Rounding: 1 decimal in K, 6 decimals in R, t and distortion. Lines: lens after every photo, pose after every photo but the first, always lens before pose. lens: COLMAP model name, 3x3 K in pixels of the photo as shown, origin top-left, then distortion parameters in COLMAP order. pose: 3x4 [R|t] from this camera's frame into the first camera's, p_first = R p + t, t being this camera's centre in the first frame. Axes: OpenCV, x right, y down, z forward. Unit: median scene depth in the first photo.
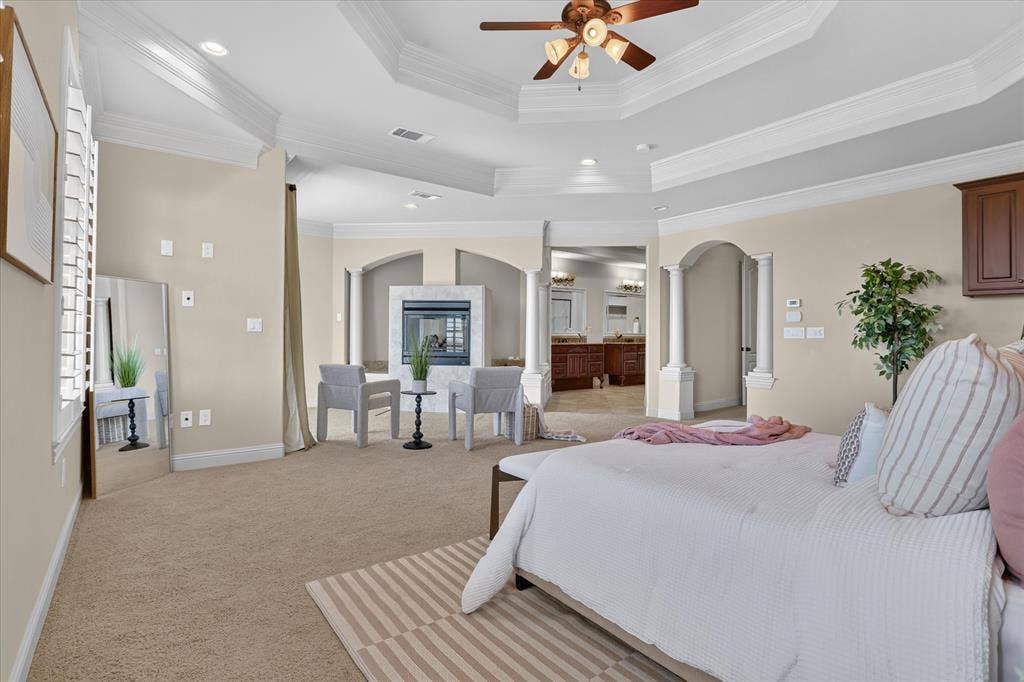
lens RADIAL K [[505.0, 0, 505.8], [0, 505.0, 322.0], [0, 0, 1]] dist [-0.025054, 0.000803]
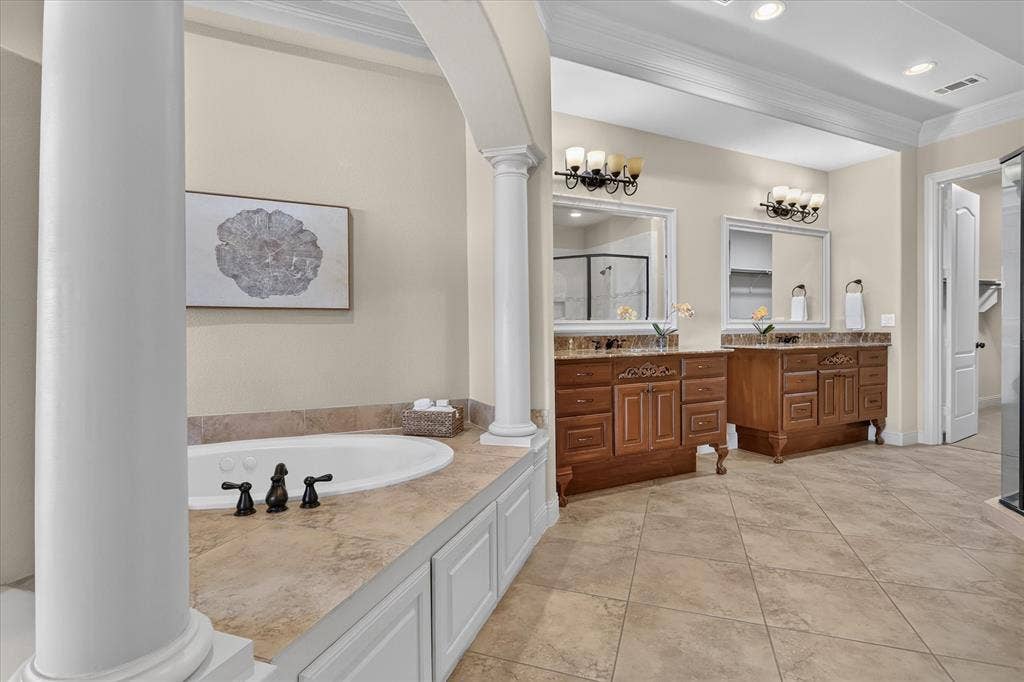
lens RADIAL K [[505.0, 0, 505.8], [0, 505.0, 322.0], [0, 0, 1]] dist [-0.025054, 0.000803]
pose [[0.981563, -0.014381, -0.190597, 0.107898], [0.016977, 0.999784, 0.011997, 0.015314], [0.190384, -0.015011, 0.981595, 0.616535]]
